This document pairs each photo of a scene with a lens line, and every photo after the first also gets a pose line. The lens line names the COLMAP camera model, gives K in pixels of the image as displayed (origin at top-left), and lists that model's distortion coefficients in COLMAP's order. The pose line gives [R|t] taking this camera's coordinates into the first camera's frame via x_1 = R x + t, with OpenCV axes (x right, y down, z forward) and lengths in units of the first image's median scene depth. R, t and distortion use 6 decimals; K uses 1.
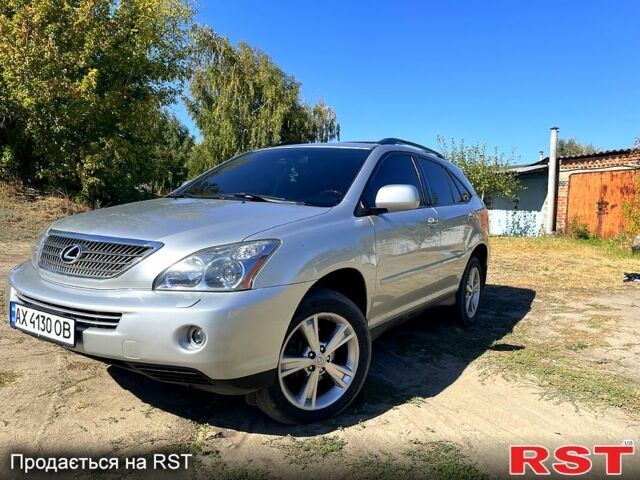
lens RADIAL K [[493.1, 0, 326.4], [0, 493.1, 233.4], [0, 0, 1]] dist [0.057988, -0.036134]
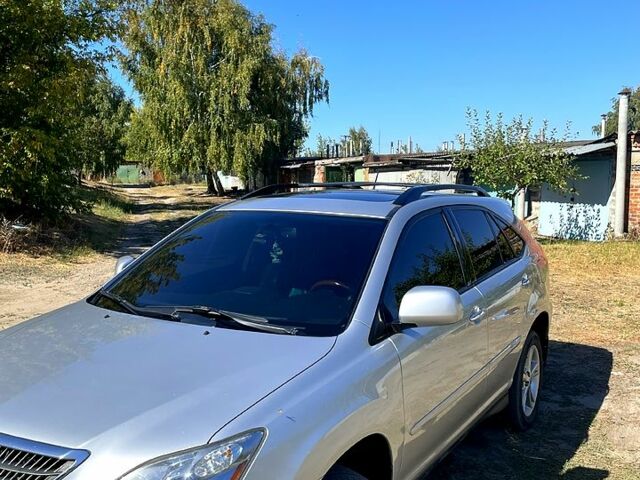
lens RADIAL K [[657.2, 0, 317.9], [0, 657.2, 246.7], [0, 0, 1]] dist [0.043186, 0.000000]
pose [[0.999401, -0.034449, 0.003213, -0.002839], [0.034280, 0.998489, 0.042951, -0.046005], [-0.004688, -0.042815, 0.999072, 0.021068]]
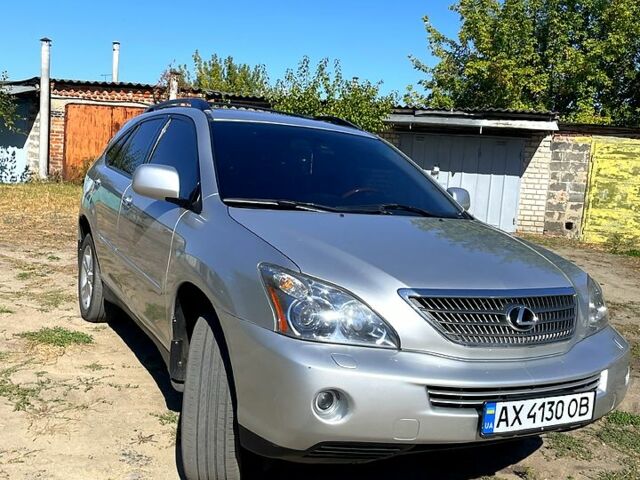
lens RADIAL K [[657.2, 0, 317.4], [0, 657.2, 237.1], [0, 0, 1]] dist [0.043186, 0.000000]
pose [[0.493455, -0.094222, 0.864653, -0.265895], [-0.010537, 0.993394, 0.114265, -0.034335], [-0.869707, -0.065495, 0.489203, 0.134493]]
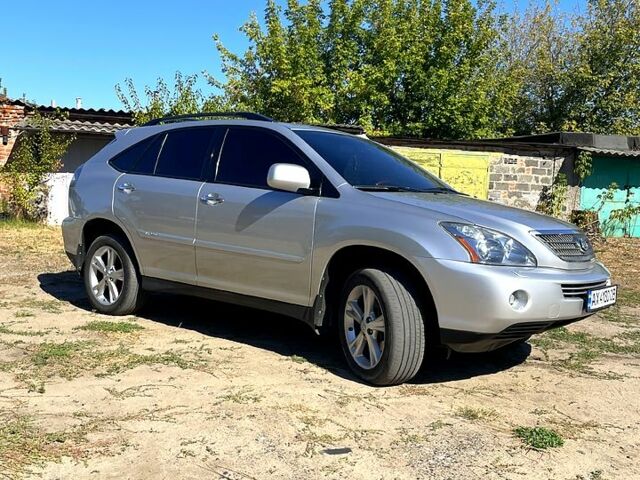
lens RADIAL K [[657.2, 0, 320.1], [0, 657.2, 252.5], [0, 0, 1]] dist [0.043186, 0.000000]
pose [[0.122161, -0.117560, 0.985523, -0.393003], [0.018801, 0.993056, 0.116128, -0.026210], [-0.992332, 0.004342, 0.123523, 0.251717]]
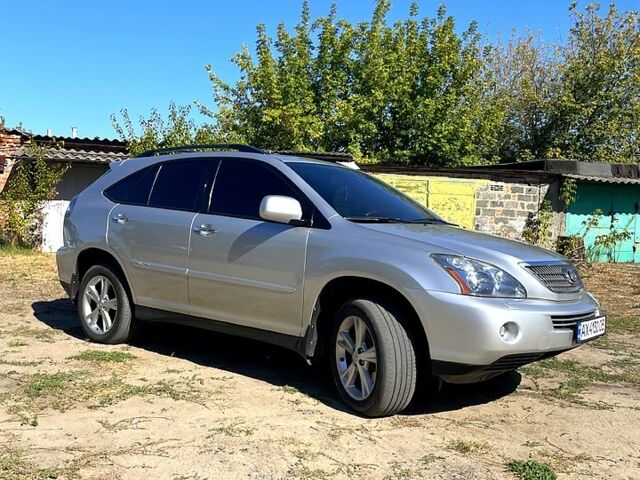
lens RADIAL K [[645.8, 0, 309.7], [0, 645.8, 255.5], [0, 0, 1]] dist [0.046627, 0.000000]
pose [[0.121876, -0.086531, 0.988766, -0.391229], [0.019934, 0.996205, 0.084725, -0.029577], [-0.992345, 0.009384, 0.123139, 0.252840]]
